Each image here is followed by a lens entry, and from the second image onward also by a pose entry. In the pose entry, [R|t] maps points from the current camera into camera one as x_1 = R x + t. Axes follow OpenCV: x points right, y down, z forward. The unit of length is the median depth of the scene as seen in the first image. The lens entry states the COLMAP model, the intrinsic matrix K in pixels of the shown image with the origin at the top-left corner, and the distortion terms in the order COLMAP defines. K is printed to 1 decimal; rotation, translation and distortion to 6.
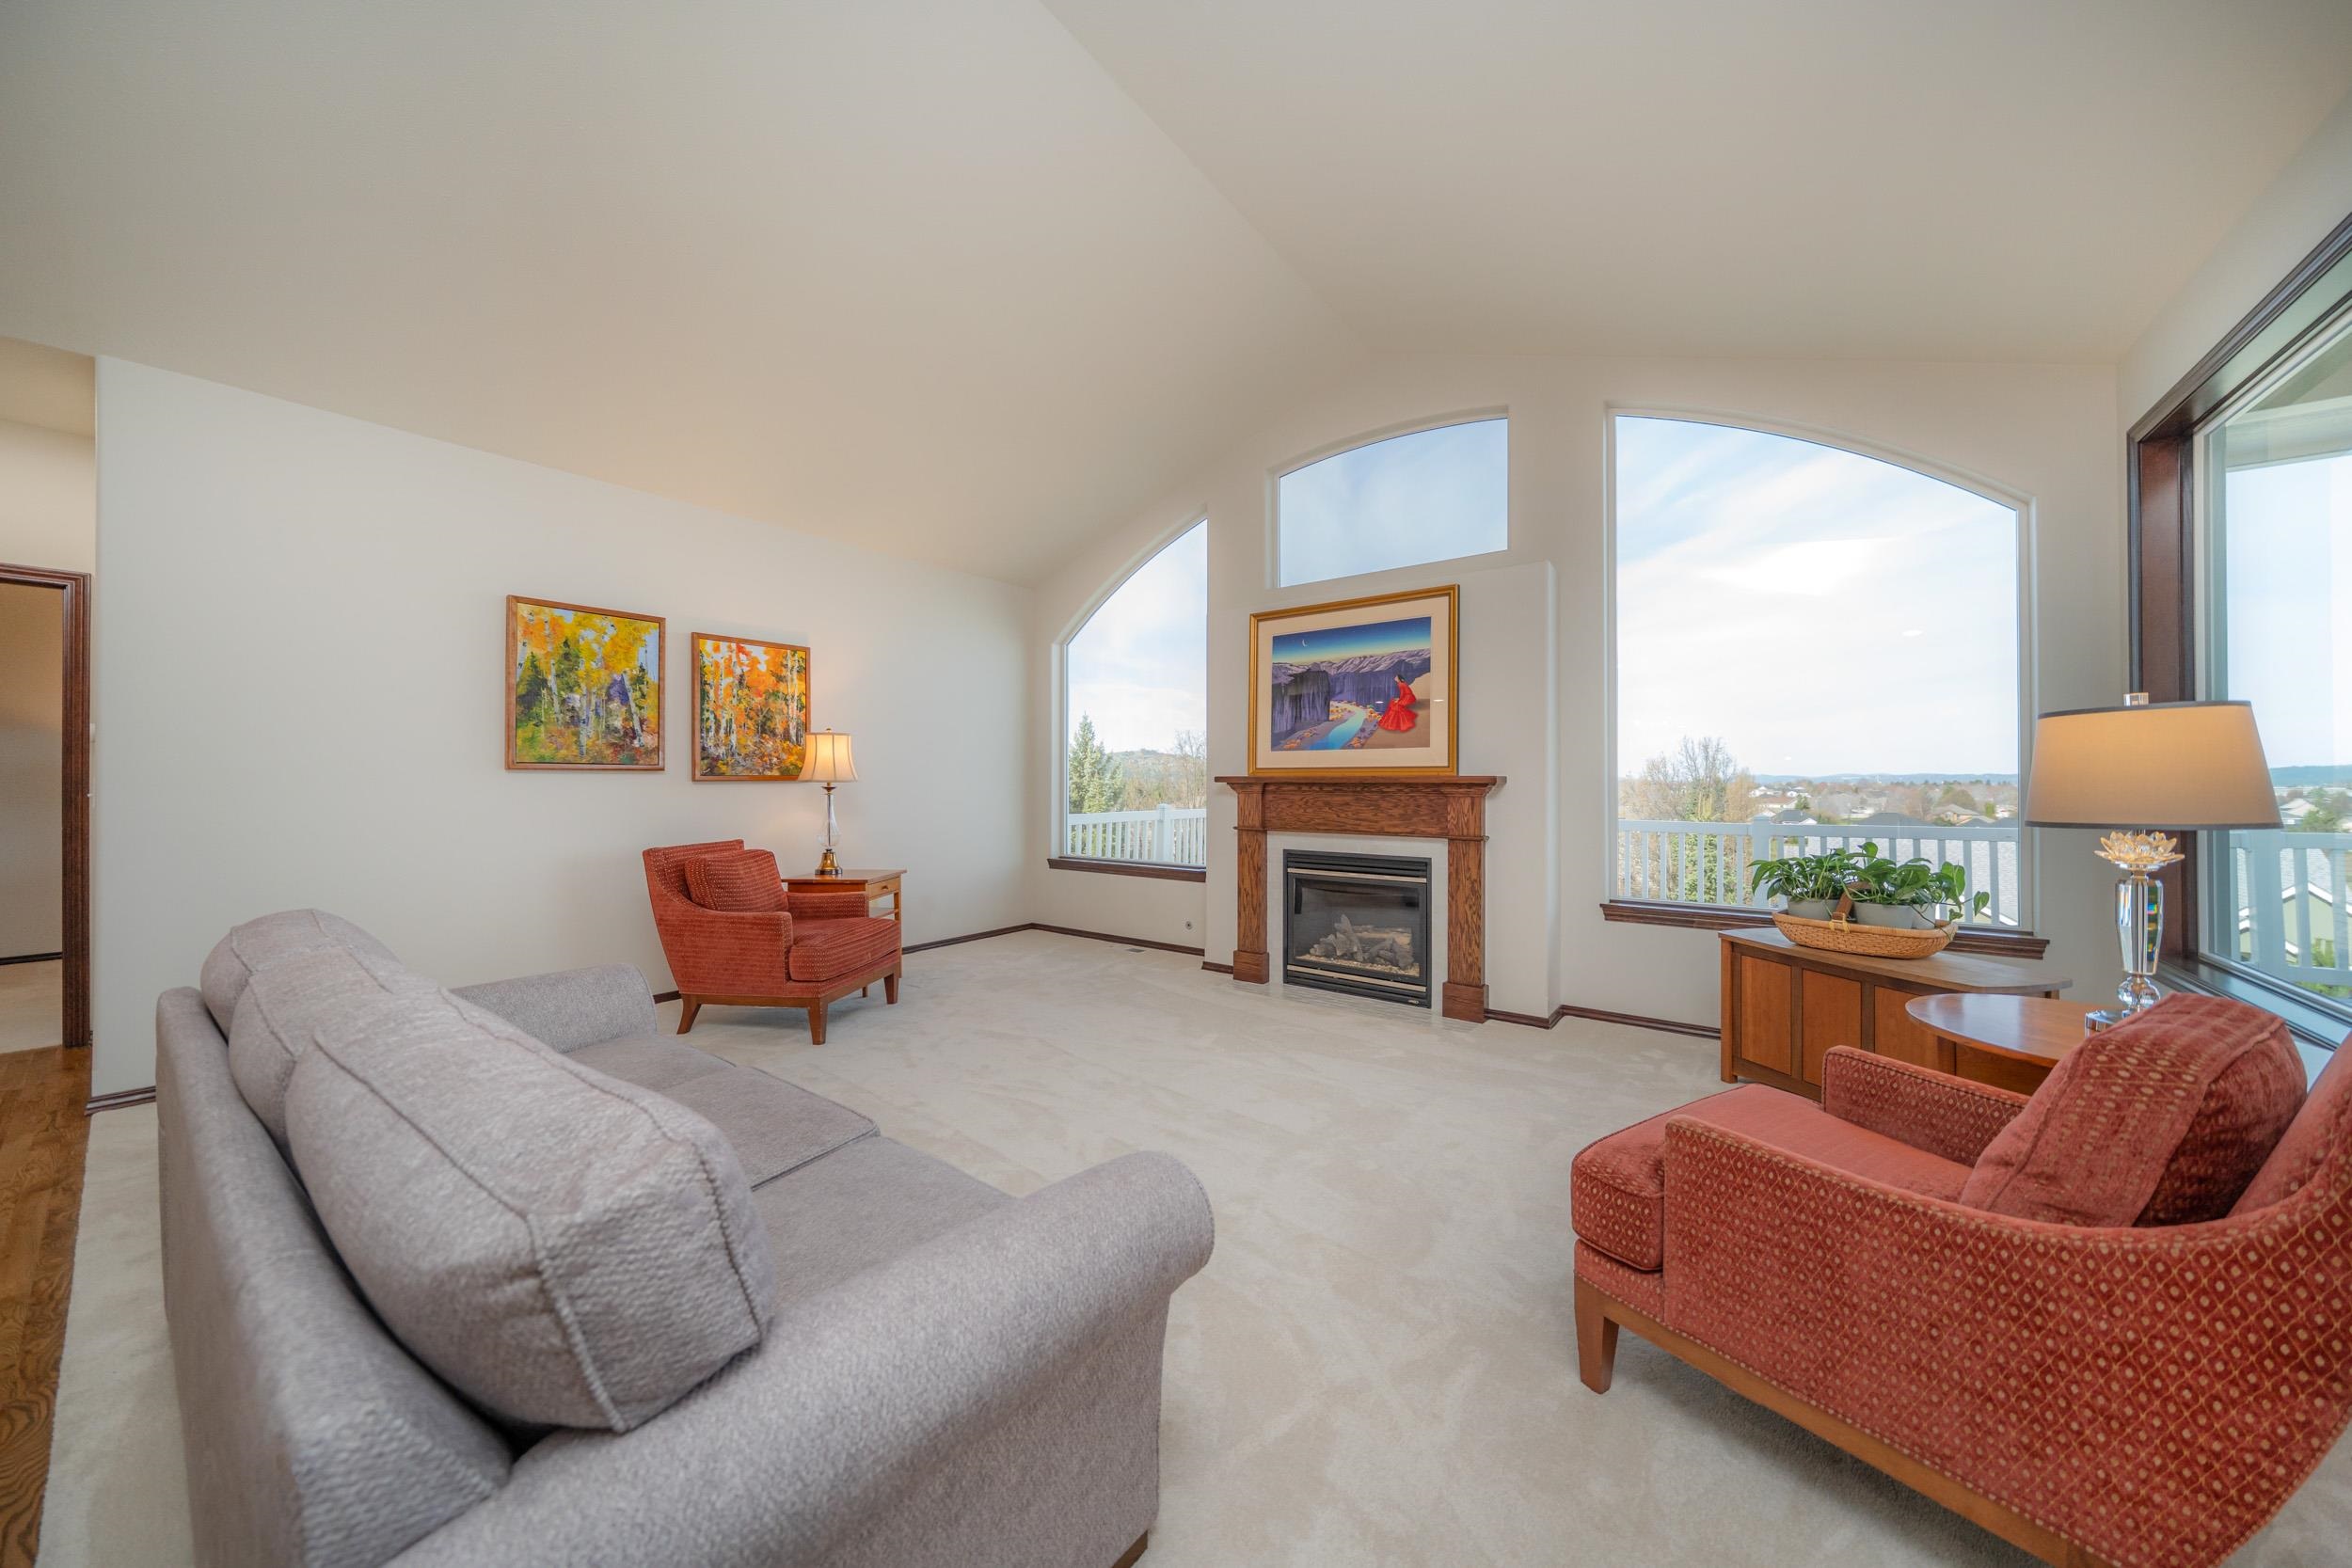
lens RADIAL K [[802.8, 0, 1124.9], [0, 802.8, 778.7], [0, 0, 1]] dist [-0.017065, 0.000145]
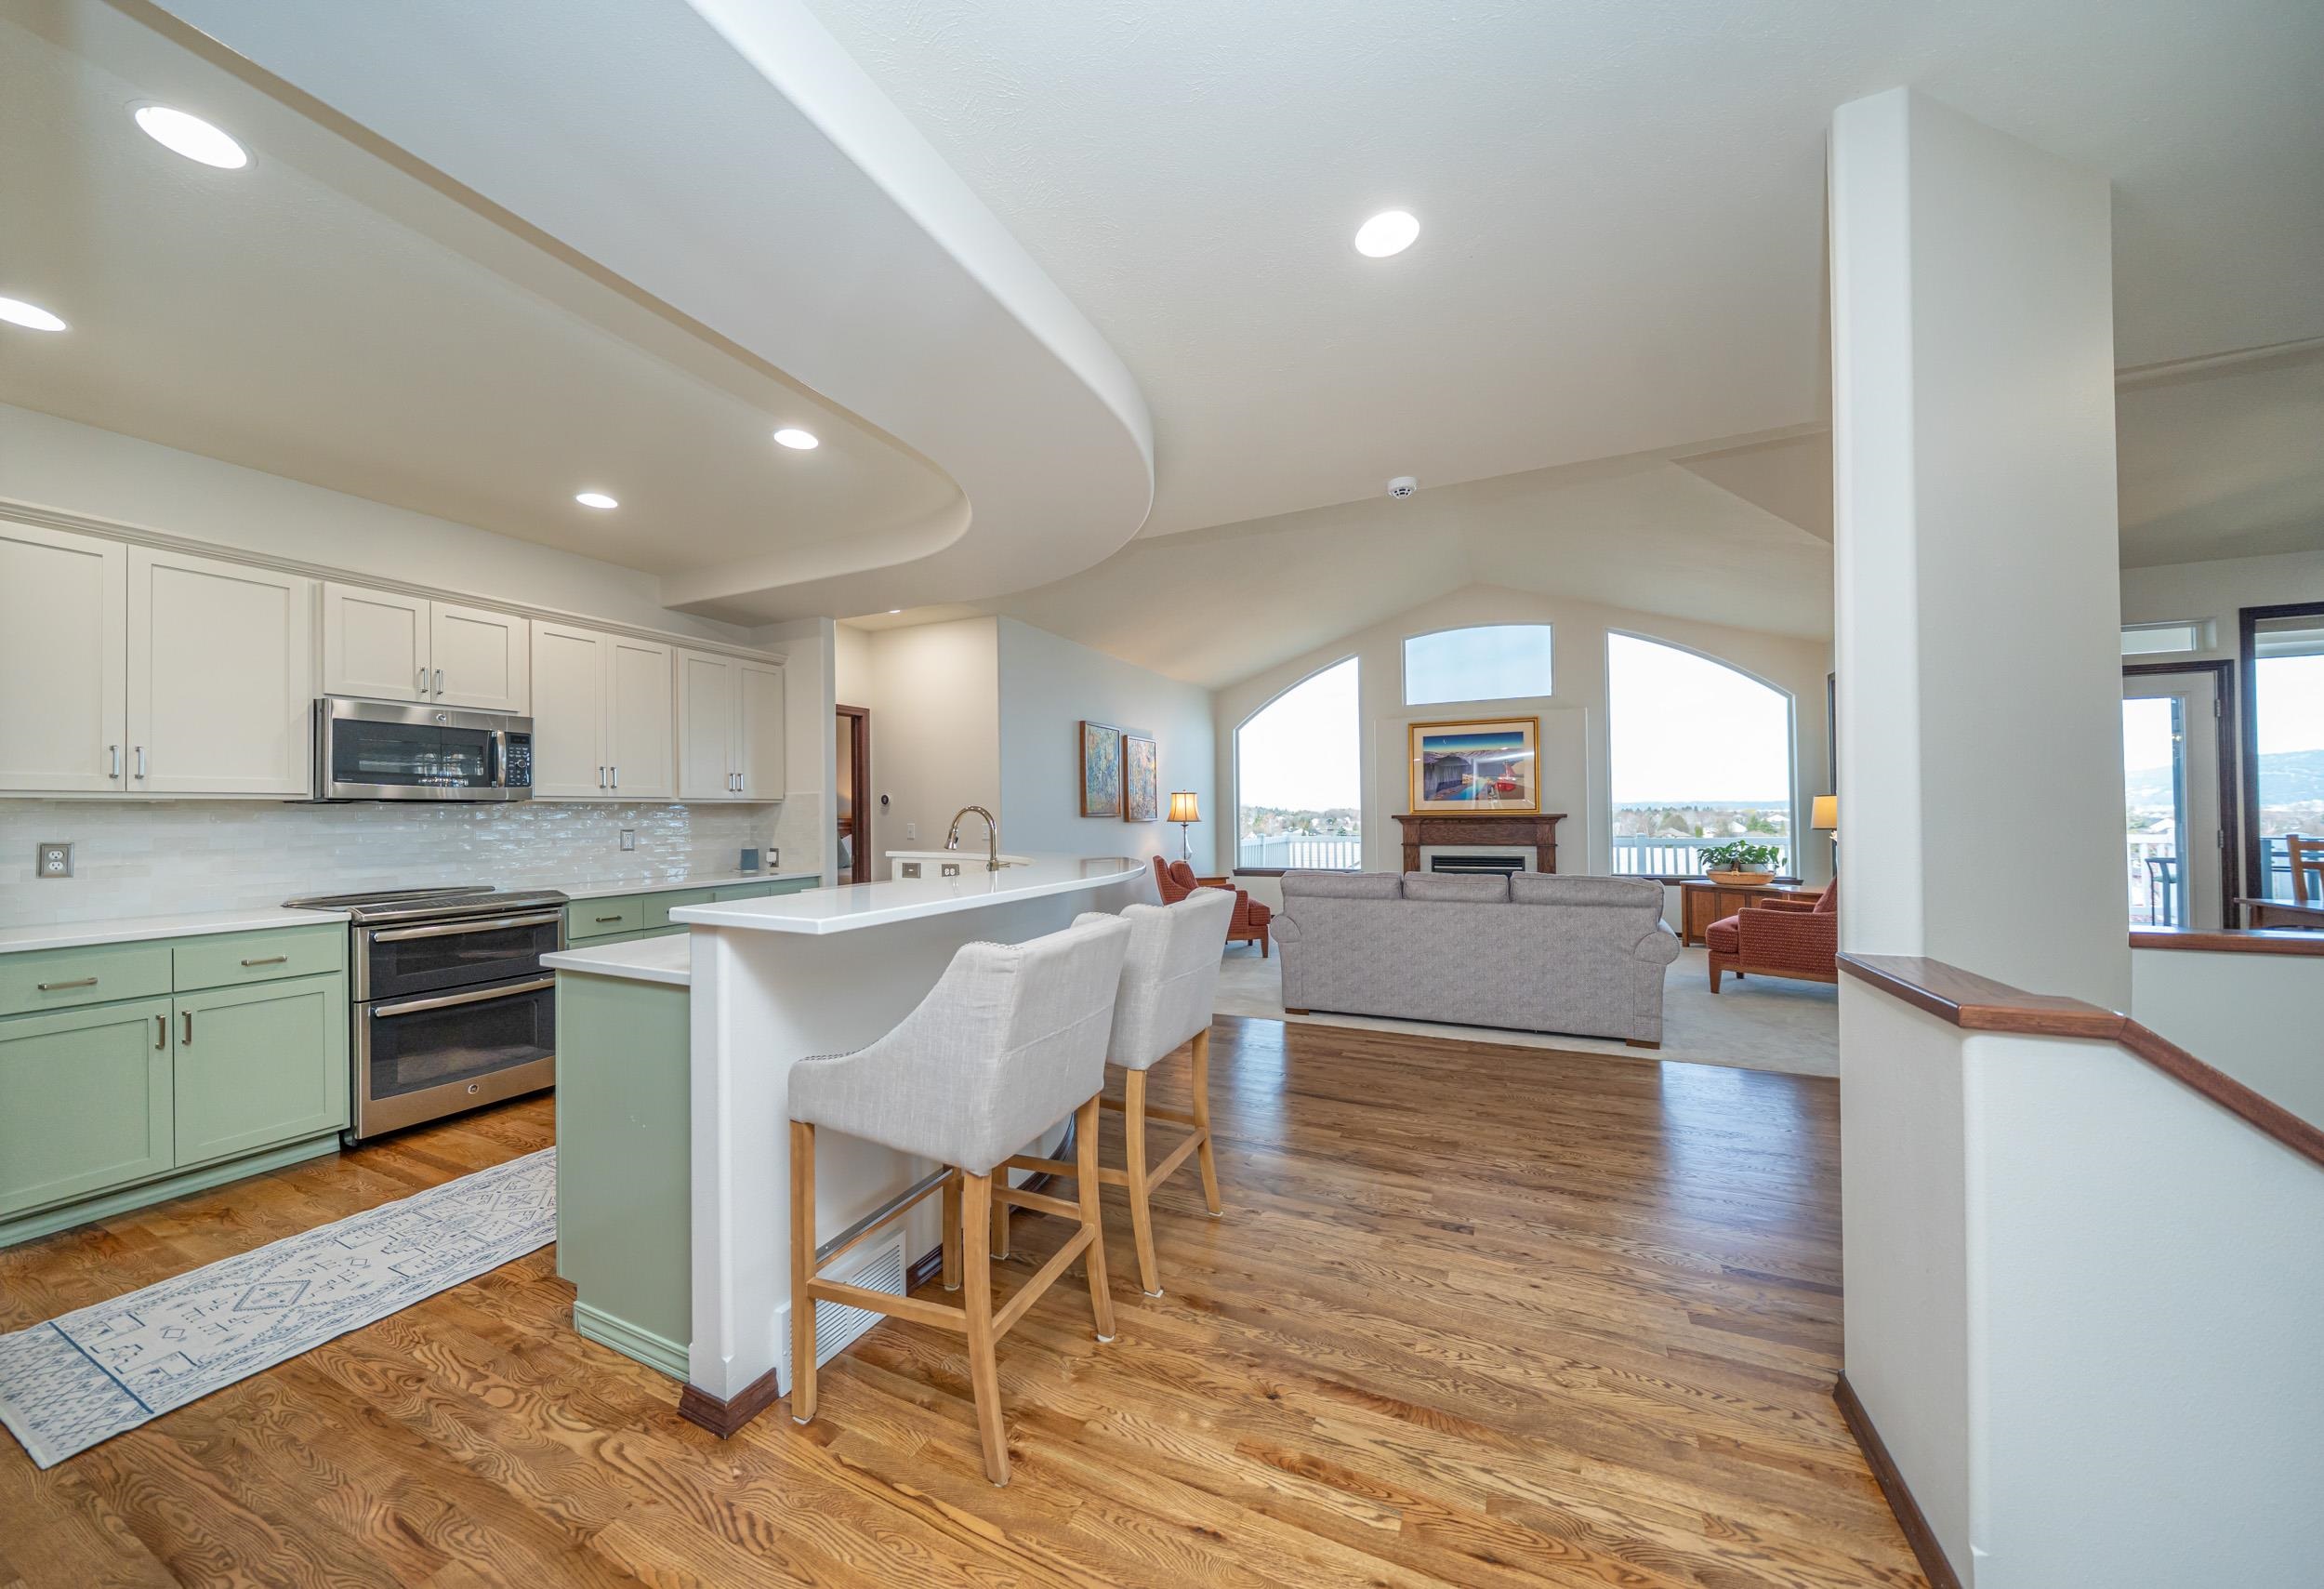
lens RADIAL K [[802.4, 0, 1101.7], [0, 802.4, 808.4], [0, 0, 1]] dist [0.000857, -0.004786]
pose [[0.981265, -0.010802, 0.192359, -0.931150], [0.012060, 0.999913, -0.005374, -0.017951], [-0.192285, 0.007593, 0.981310, -0.662936]]
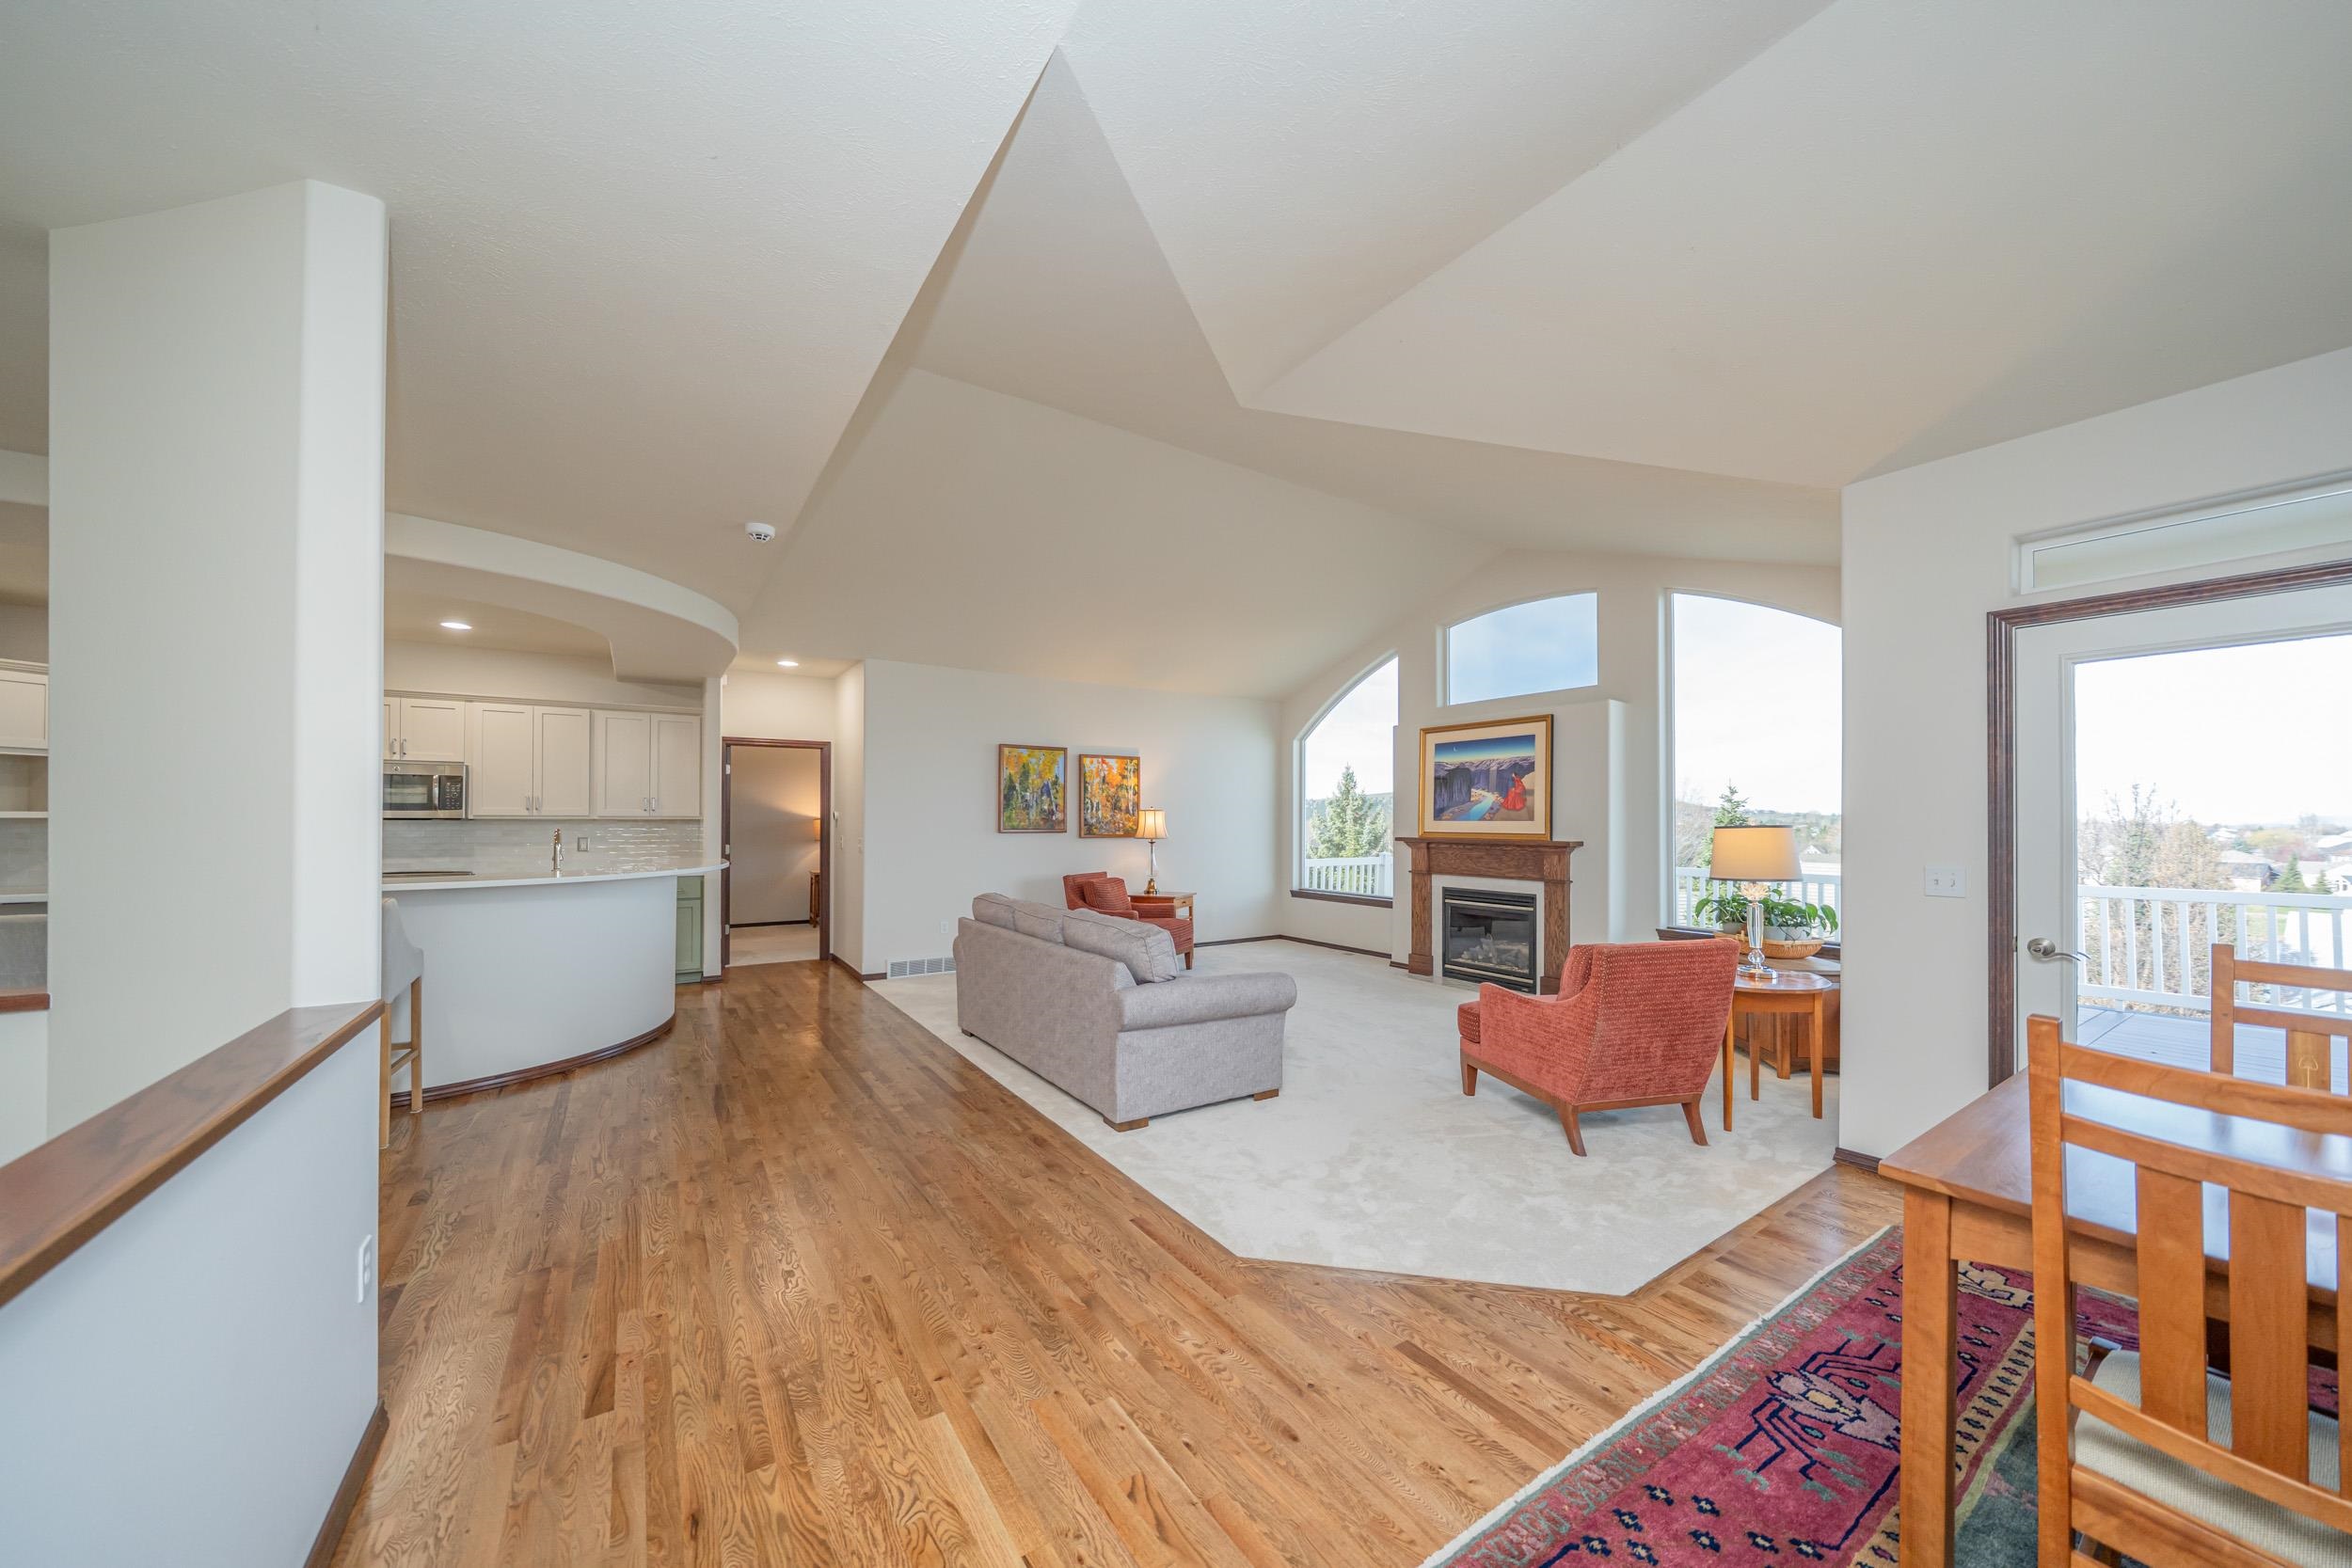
lens RADIAL K [[773.5, 0, 1141.3], [0, 773.5, 813.5], [0, 0, 1]] dist [-0.001754, -0.000048]
pose [[0.948446, -0.000527, -0.316938, 0.131055], [-0.002196, 0.999964, -0.008237, -0.037188], [0.316930, 0.008508, 0.948411, -0.578446]]
